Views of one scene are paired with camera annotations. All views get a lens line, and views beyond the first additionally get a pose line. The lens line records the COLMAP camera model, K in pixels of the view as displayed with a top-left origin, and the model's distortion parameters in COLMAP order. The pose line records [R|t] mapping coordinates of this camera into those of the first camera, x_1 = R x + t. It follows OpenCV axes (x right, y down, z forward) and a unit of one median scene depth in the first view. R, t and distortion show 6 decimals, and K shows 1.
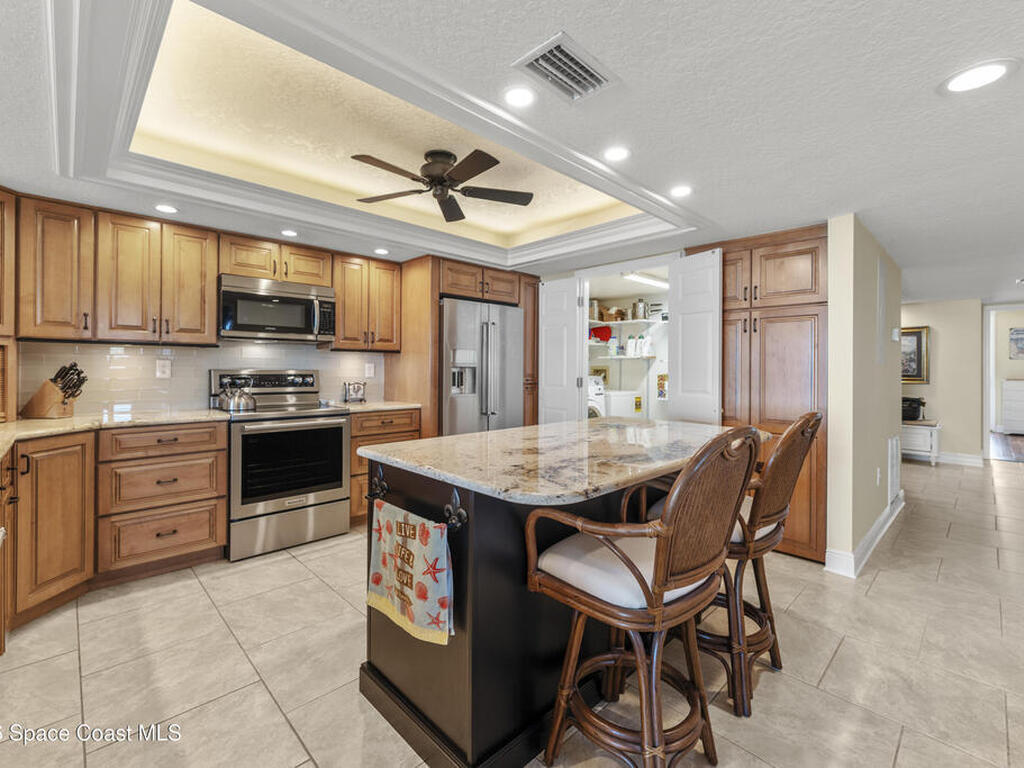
lens RADIAL K [[462.3, 0, 516.2], [0, 462.3, 361.1], [0, 0, 1]] dist [-0.001464, 0.001528]
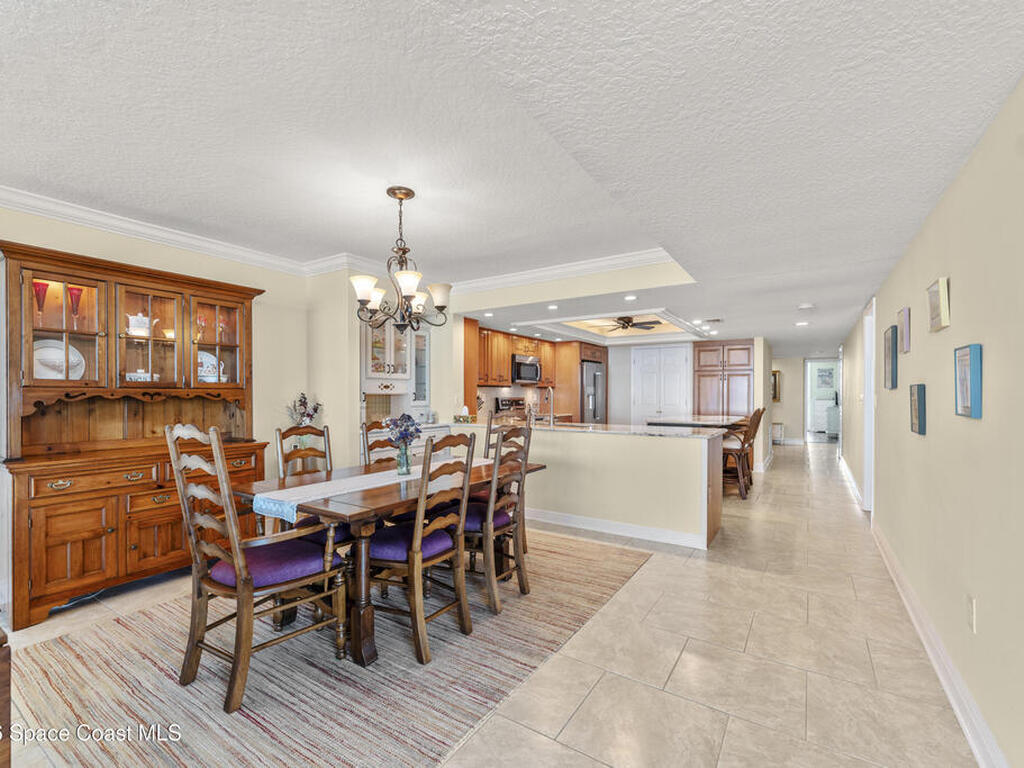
lens RADIAL K [[462.3, 0, 508.5], [0, 462.3, 394.9], [0, 0, 1]] dist [-0.001464, 0.001528]
pose [[0.976332, -0.010196, 0.216037, -0.920022], [0.006858, 0.999845, 0.016198, -0.025397], [-0.216168, -0.014333, 0.976251, -0.924725]]
